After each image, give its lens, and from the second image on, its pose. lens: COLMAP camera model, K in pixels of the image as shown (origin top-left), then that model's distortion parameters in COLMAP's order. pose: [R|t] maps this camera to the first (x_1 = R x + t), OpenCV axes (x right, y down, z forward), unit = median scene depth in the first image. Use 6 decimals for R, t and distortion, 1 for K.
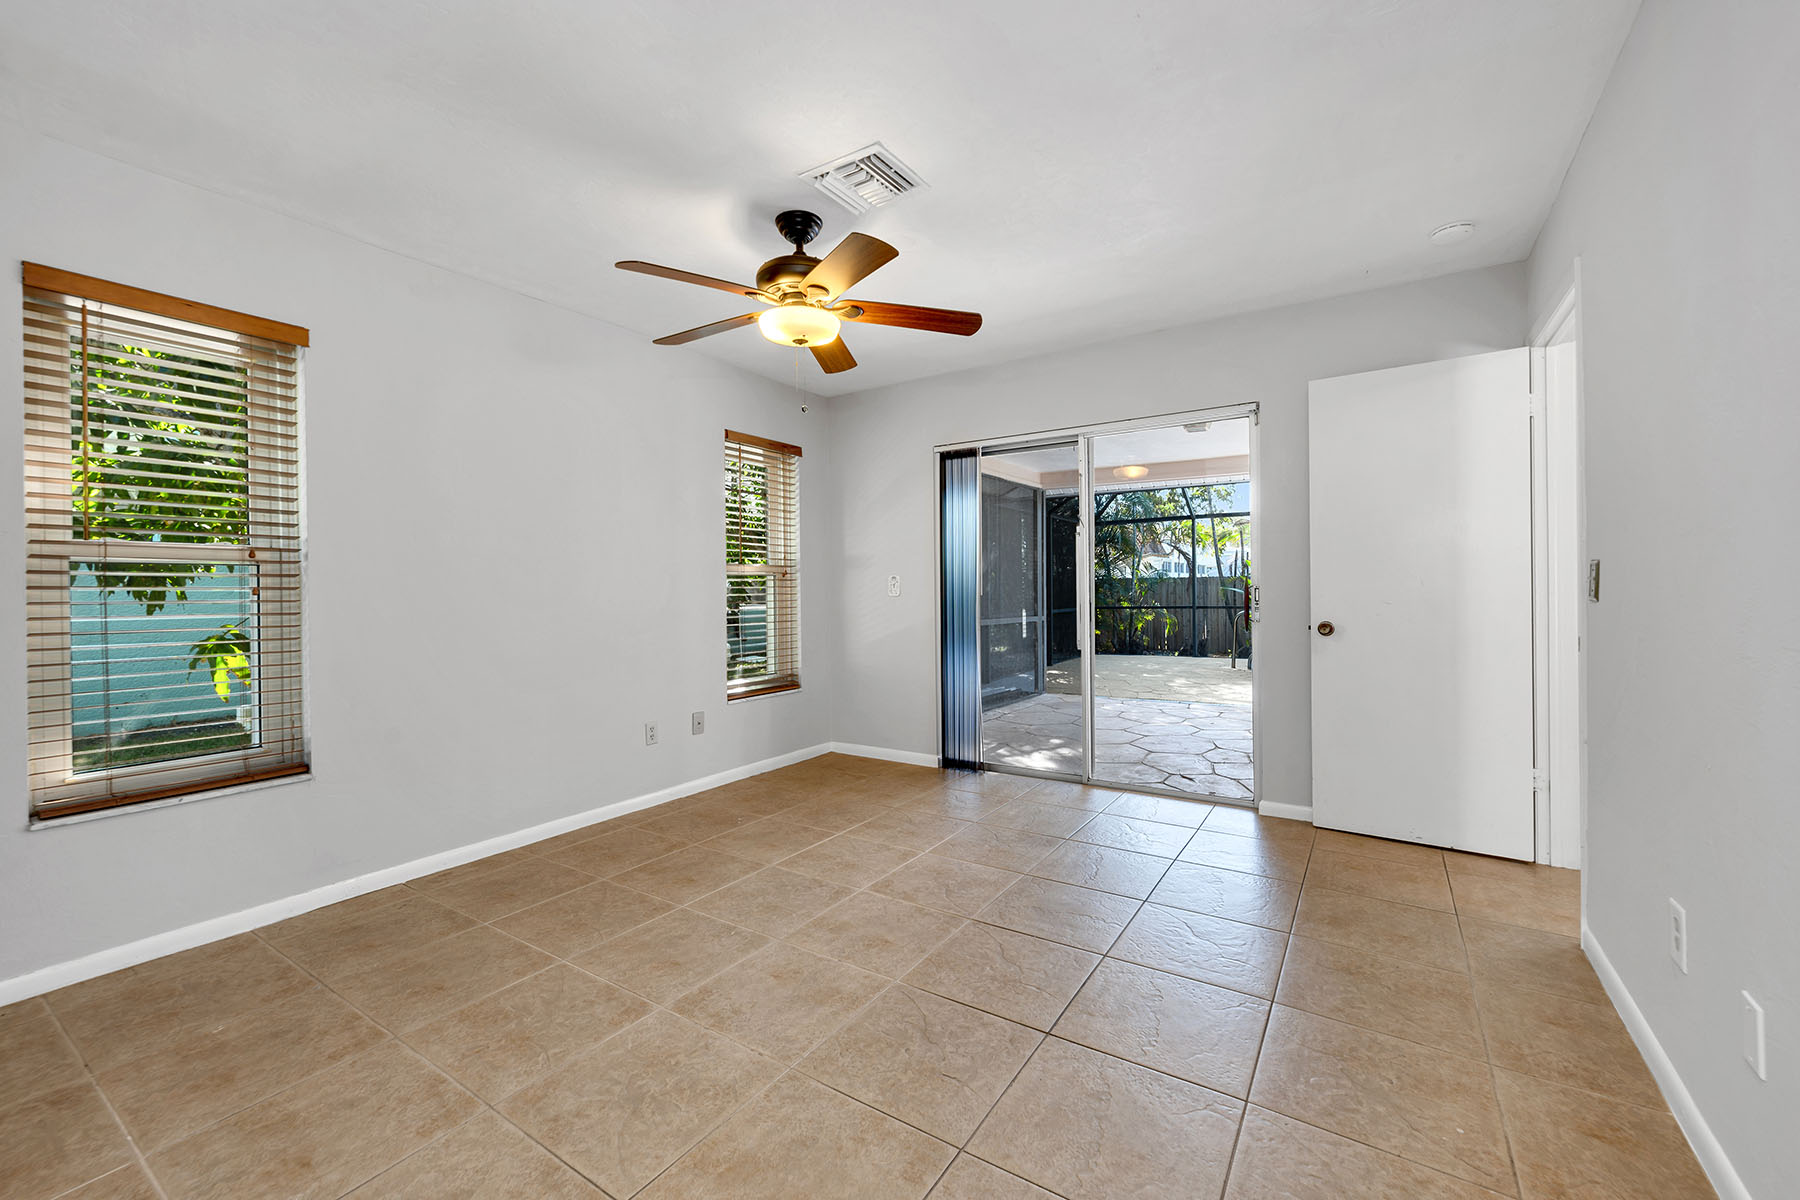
lens RADIAL K [[725.7, 0, 892.1], [0, 725.7, 591.9], [0, 0, 1]] dist [0.000170, 0.000376]
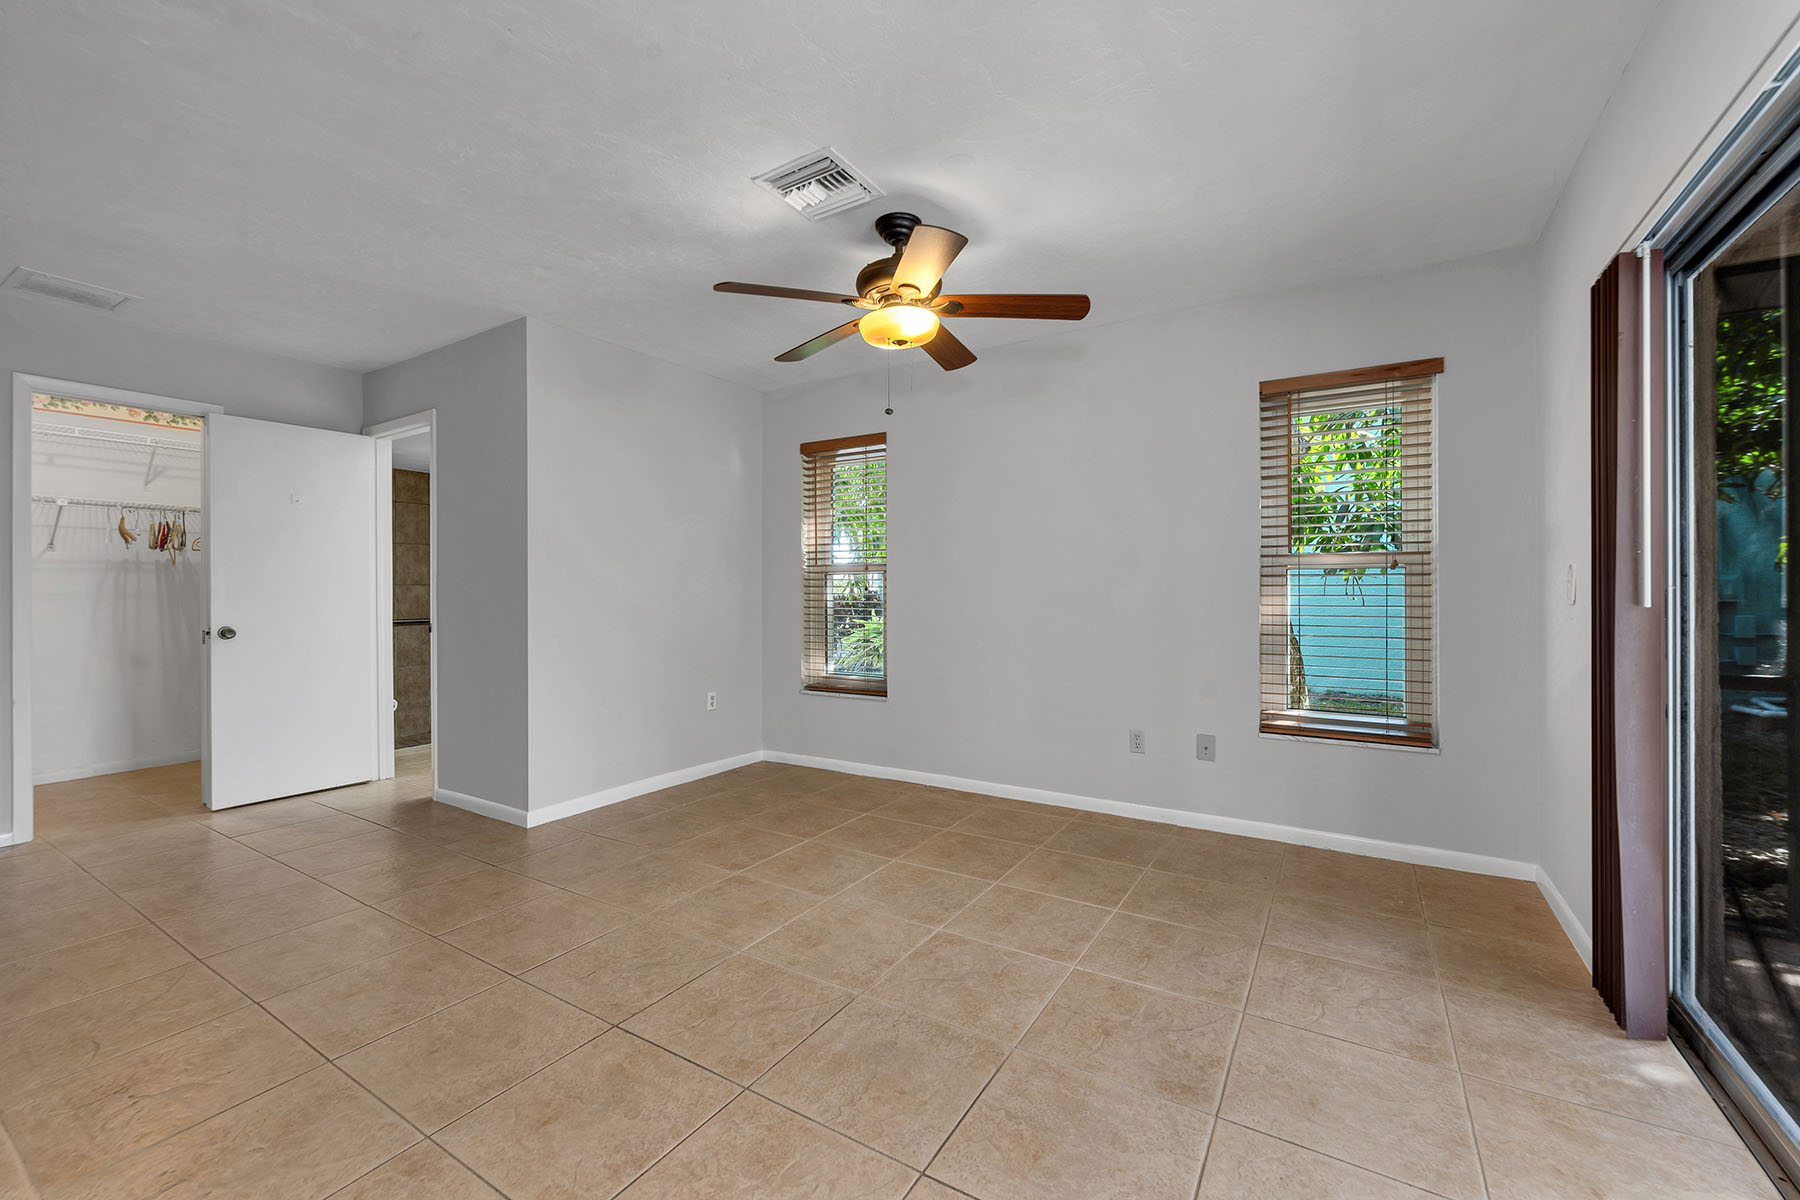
lens RADIAL K [[725.7, 0, 892.6], [0, 725.7, 595.8], [0, 0, 1]] dist [0.000170, 0.000376]
pose [[0.030620, 0.014382, -0.999428, 0.832773], [-0.000115, 0.999897, 0.014385, -0.010462], [0.999531, -0.000325, 0.030618, 0.910211]]
